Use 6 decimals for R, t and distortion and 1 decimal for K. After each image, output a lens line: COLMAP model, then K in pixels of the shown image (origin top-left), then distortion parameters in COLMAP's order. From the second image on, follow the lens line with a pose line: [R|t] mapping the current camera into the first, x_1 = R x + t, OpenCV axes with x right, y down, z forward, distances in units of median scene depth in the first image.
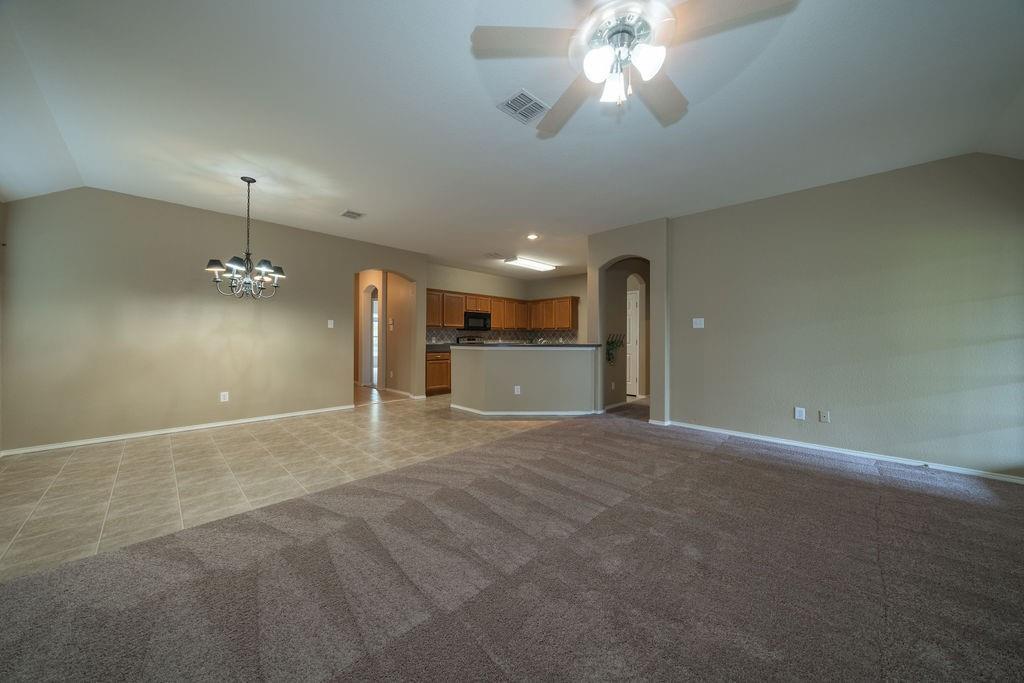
lens RADIAL K [[348.5, 0, 509.7], [0, 348.5, 336.1], [0, 0, 1]] dist [-0.001229, -0.000086]
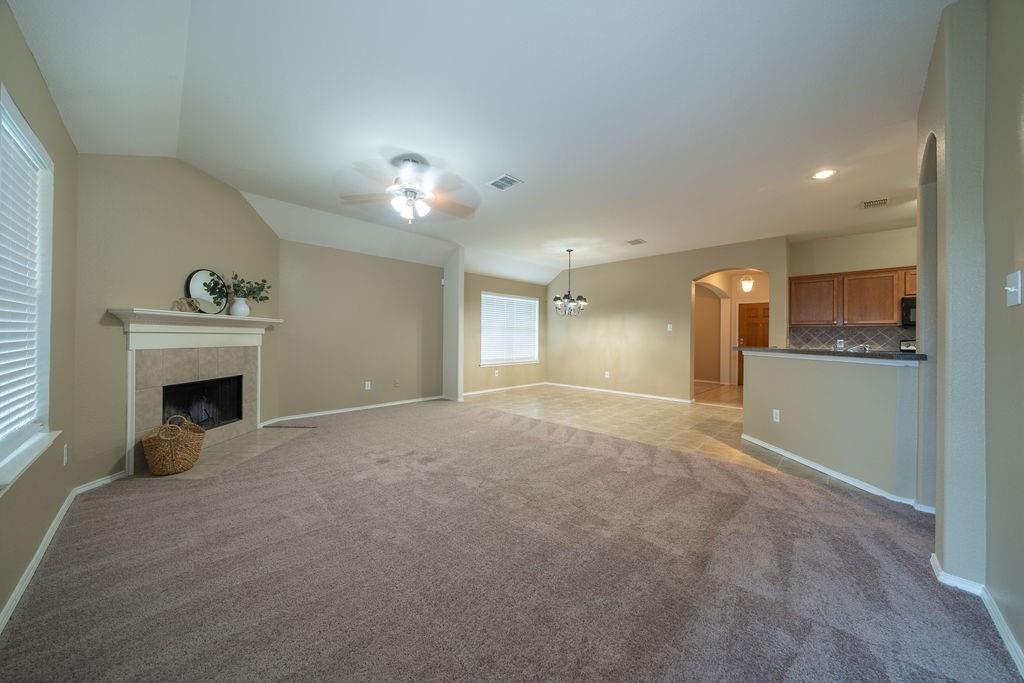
lens RADIAL K [[348.5, 0, 513.6], [0, 348.5, 336.3], [0, 0, 1]] dist [-0.001229, -0.000086]
pose [[-0.000478, -0.004372, -0.999990, 0.867870], [-0.003215, 0.999985, -0.004371, 0.003548], [0.999995, 0.003213, -0.000492, 0.586481]]
